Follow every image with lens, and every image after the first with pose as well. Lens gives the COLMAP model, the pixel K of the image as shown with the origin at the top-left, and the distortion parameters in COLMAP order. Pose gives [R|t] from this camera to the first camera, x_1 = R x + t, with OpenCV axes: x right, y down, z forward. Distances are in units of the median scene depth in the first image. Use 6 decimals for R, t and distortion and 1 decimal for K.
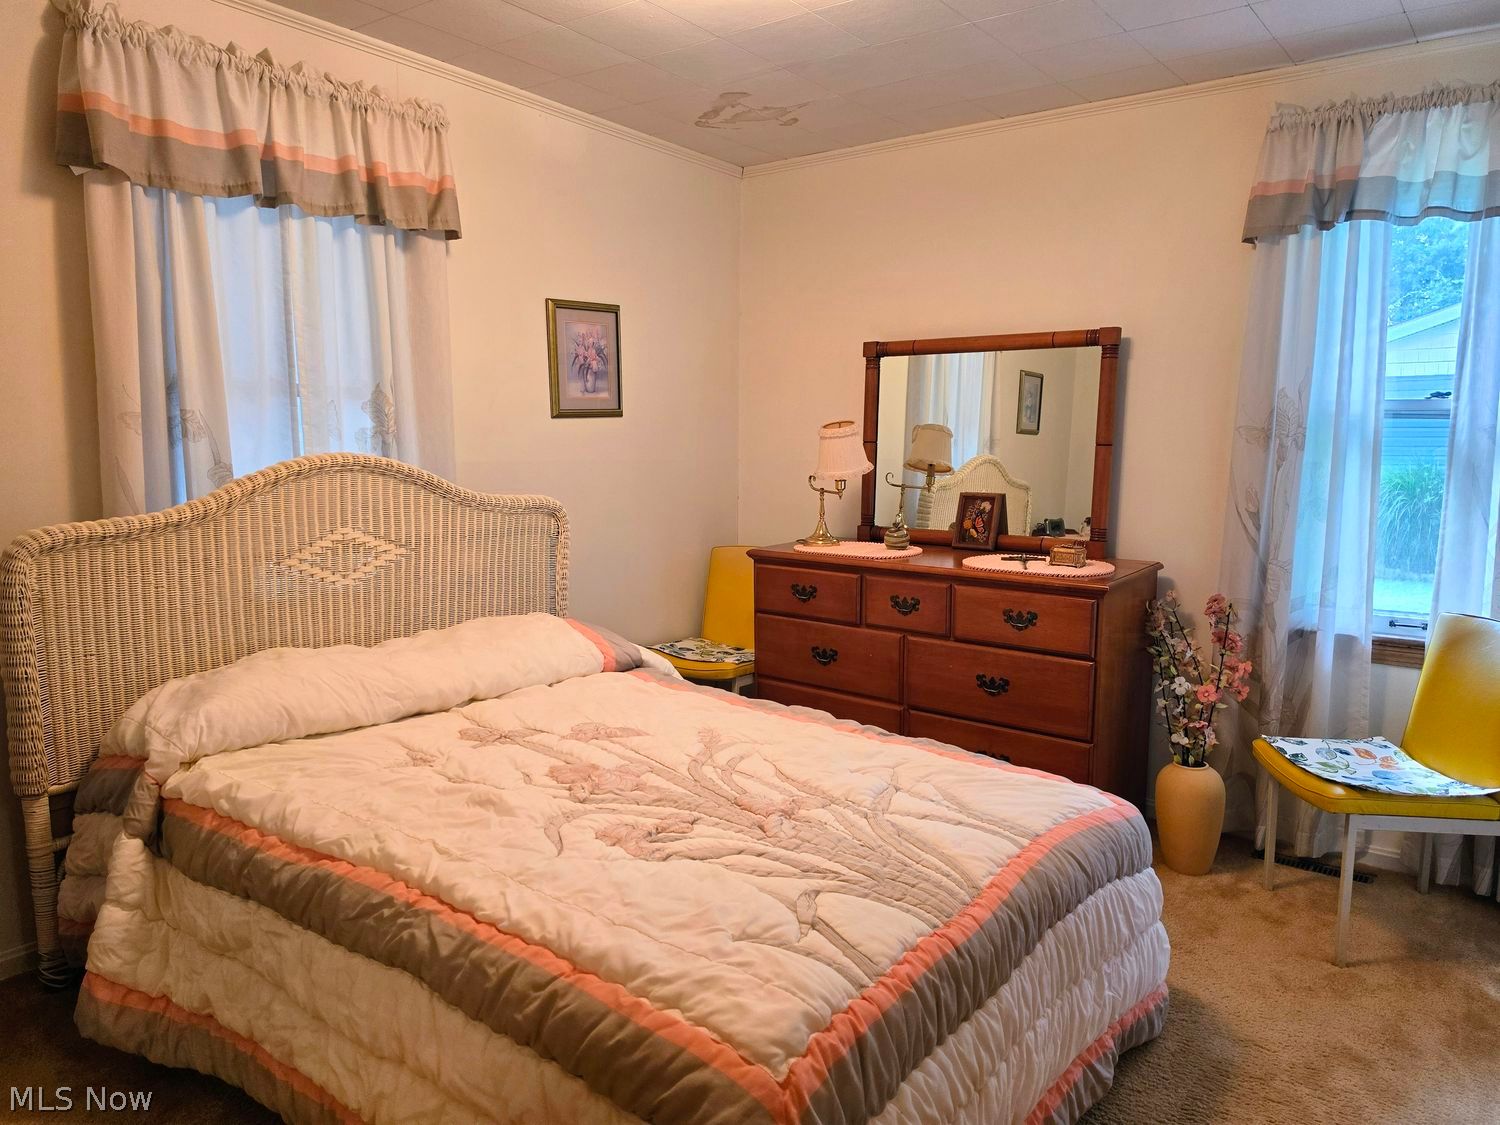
lens RADIAL K [[1036.1, 0, 763.1], [0, 1036.1, 565.6], [0, 0, 1]] dist [0.036114, -0.032328]
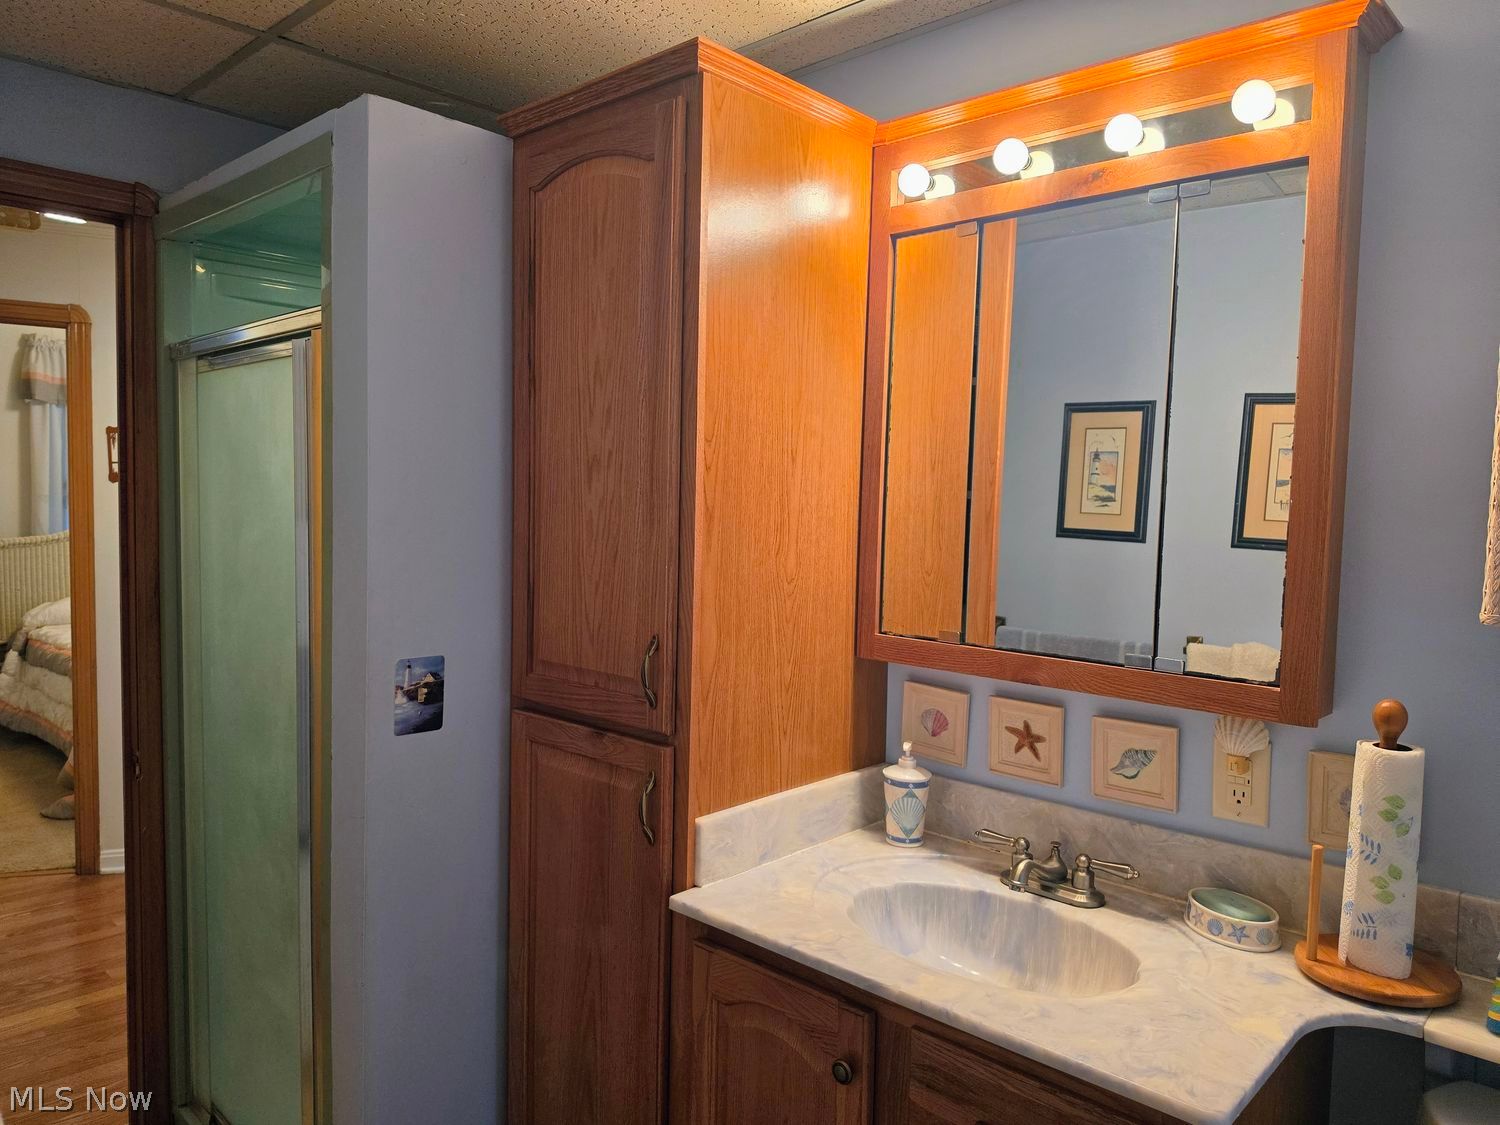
lens RADIAL K [[1036.1, 0, 751.7], [0, 1036.1, 565.0], [0, 0, 1]] dist [0.036114, -0.032328]
pose [[0.993589, 0.031016, -0.108712, 1.413370], [-0.037686, 0.997496, -0.059850, 0.112399], [0.106583, 0.063563, 0.992270, -1.342601]]
